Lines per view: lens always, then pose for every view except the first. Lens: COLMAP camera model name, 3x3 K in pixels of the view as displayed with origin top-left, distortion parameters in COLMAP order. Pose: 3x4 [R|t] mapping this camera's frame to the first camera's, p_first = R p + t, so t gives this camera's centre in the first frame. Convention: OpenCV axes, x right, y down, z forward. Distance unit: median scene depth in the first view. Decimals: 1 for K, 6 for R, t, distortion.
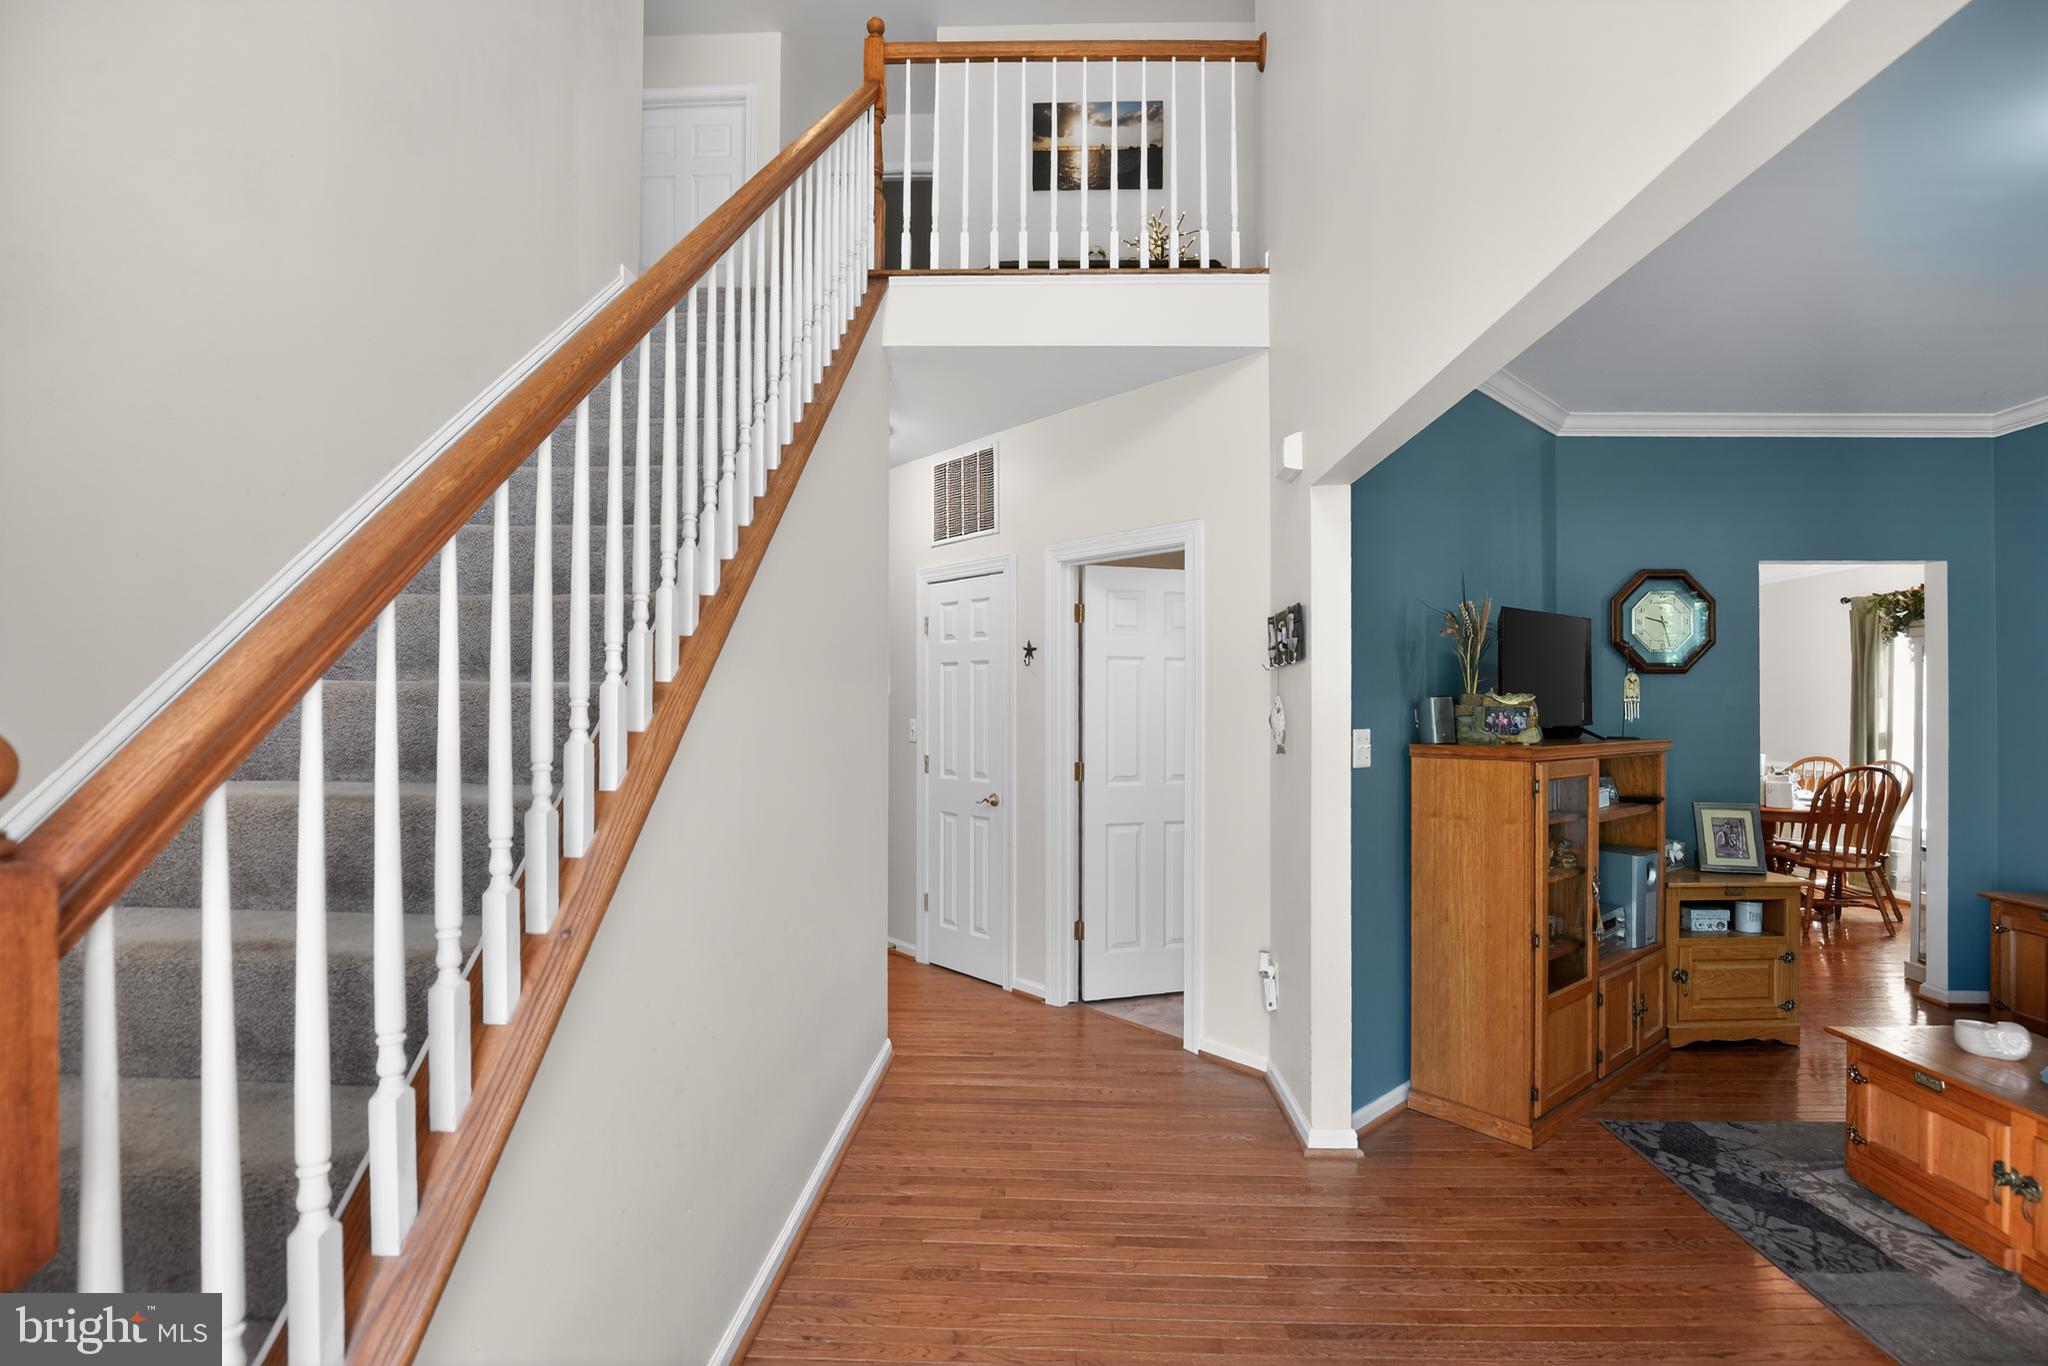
lens RADIAL K [[959.6, 0, 1028.8], [0, 959.6, 701.6], [0, 0, 1]] dist [-0.038520, 0.006981]
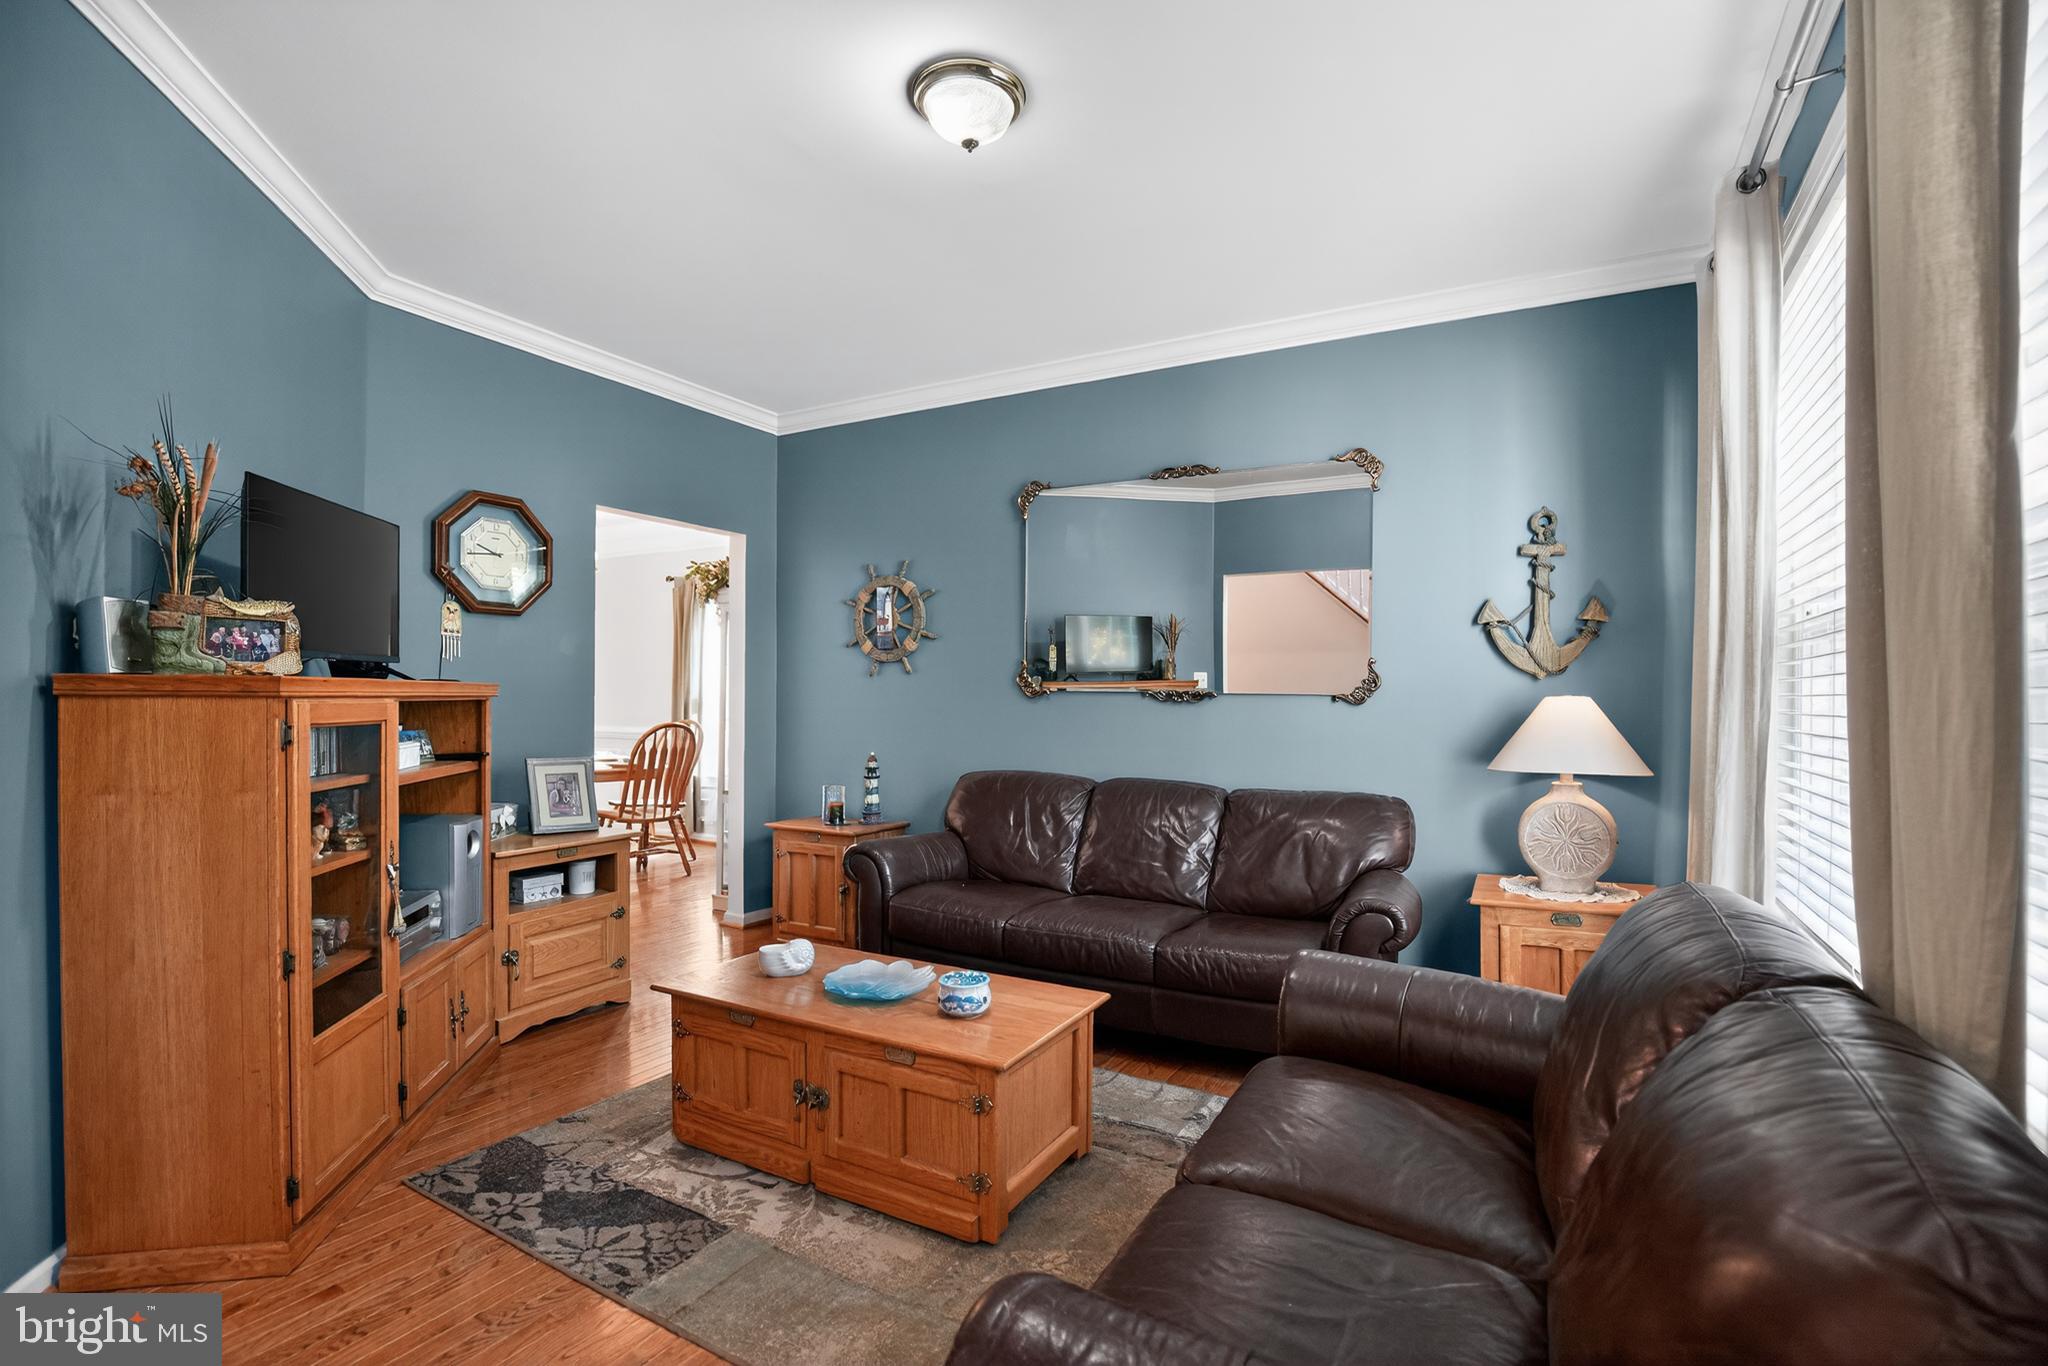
lens RADIAL K [[959.6, 0, 1028.8], [0, 959.6, 701.6], [0, 0, 1]] dist [-0.038520, 0.006981]
pose [[0.472197, -0.004069, 0.881484, 0.175371], [-0.013391, 0.999841, 0.011788, 0.045535], [-0.881392, -0.017370, 0.472067, 0.201444]]
